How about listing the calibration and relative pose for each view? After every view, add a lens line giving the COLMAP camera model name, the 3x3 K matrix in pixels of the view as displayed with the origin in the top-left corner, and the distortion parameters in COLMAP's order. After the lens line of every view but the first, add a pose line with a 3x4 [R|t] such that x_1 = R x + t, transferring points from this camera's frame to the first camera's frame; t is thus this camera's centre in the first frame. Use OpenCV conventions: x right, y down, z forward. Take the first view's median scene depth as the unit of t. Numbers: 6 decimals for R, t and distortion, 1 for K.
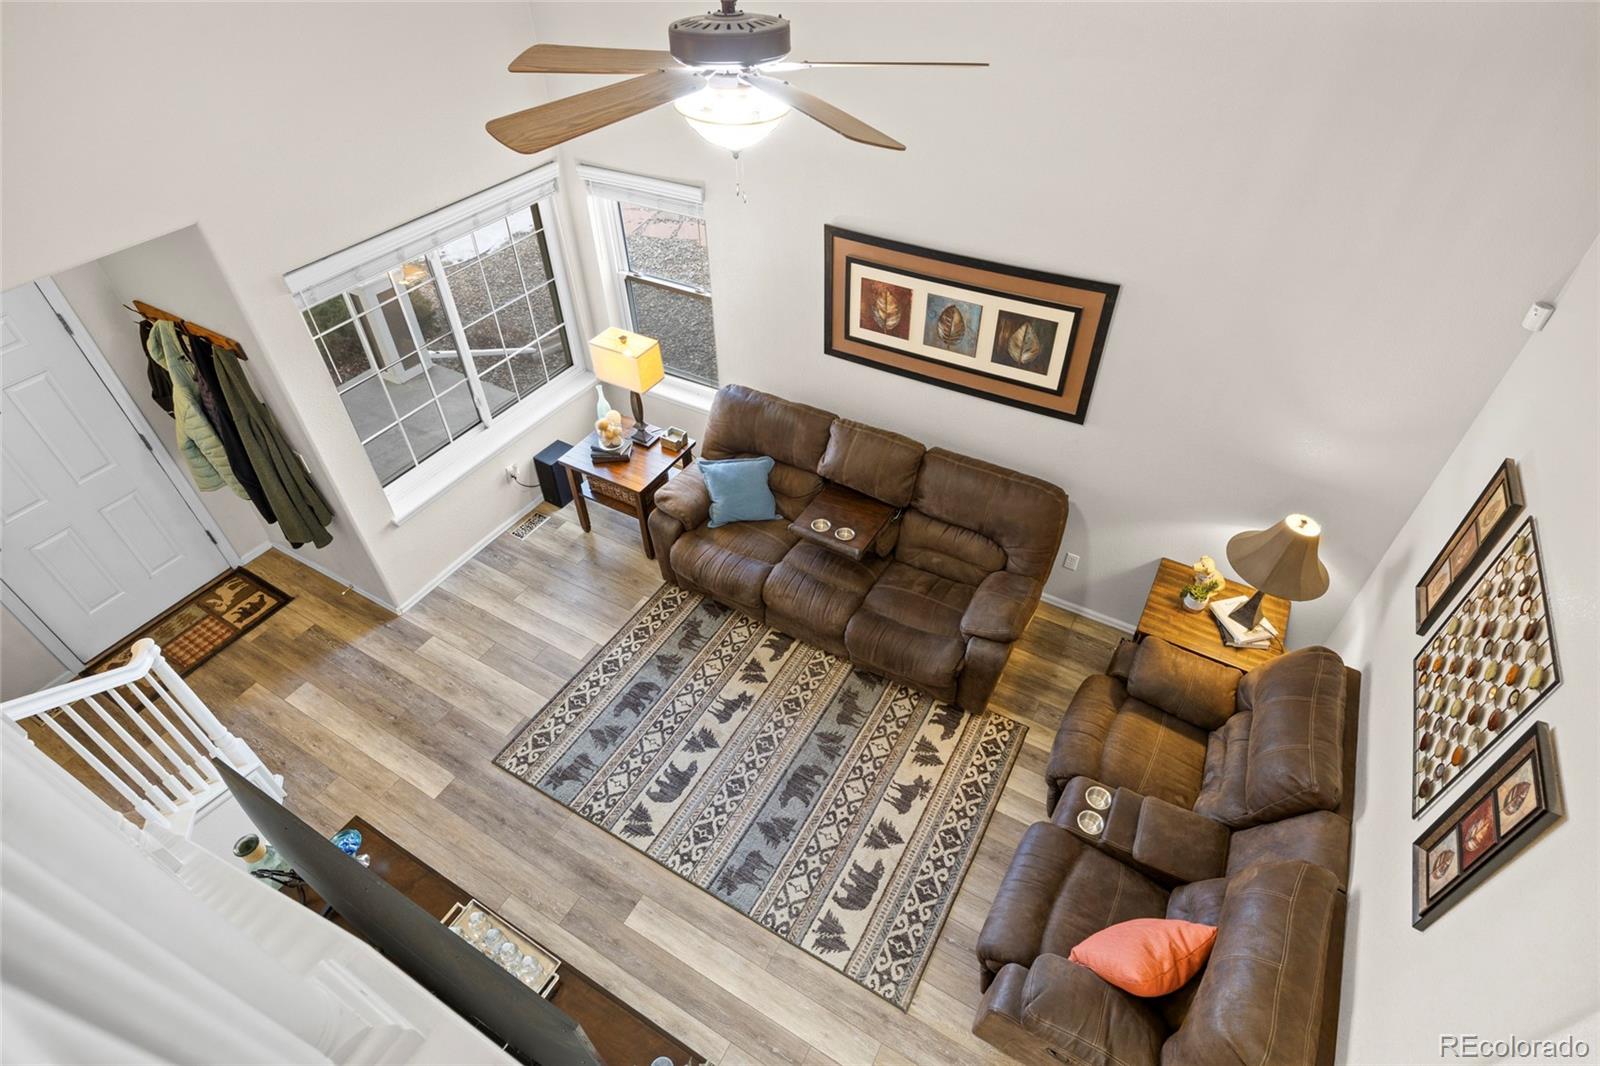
lens RADIAL K [[799.1, 0, 801.3], [0, 799.1, 523.1], [0, 0, 1]] dist [-0.003213, -0.000263]
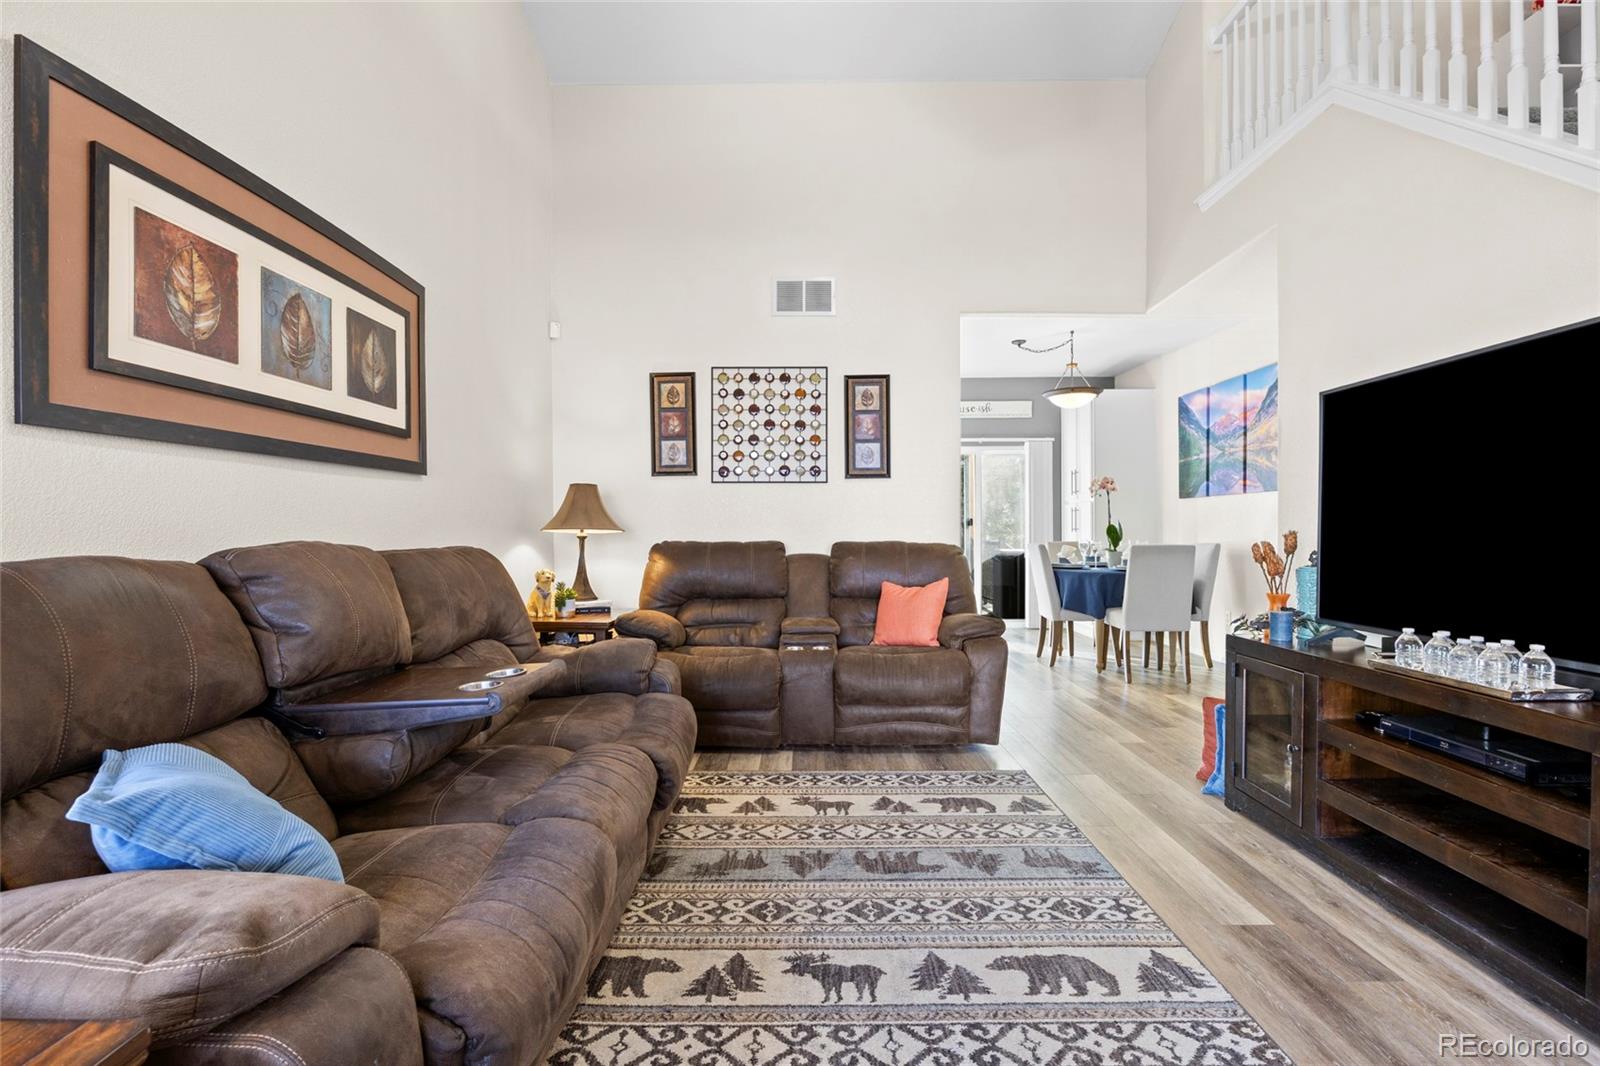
lens RADIAL K [[715.4, 0, 798.8], [0, 715.4, 536.1], [0, 0, 1]] dist [-0.009613, 0.000468]
pose [[-0.487694, 0.001097, 0.873014, -0.449778], [0.590873, 0.736563, 0.329155, -0.093380], [-0.642669, 0.676368, -0.359866, 1.064397]]
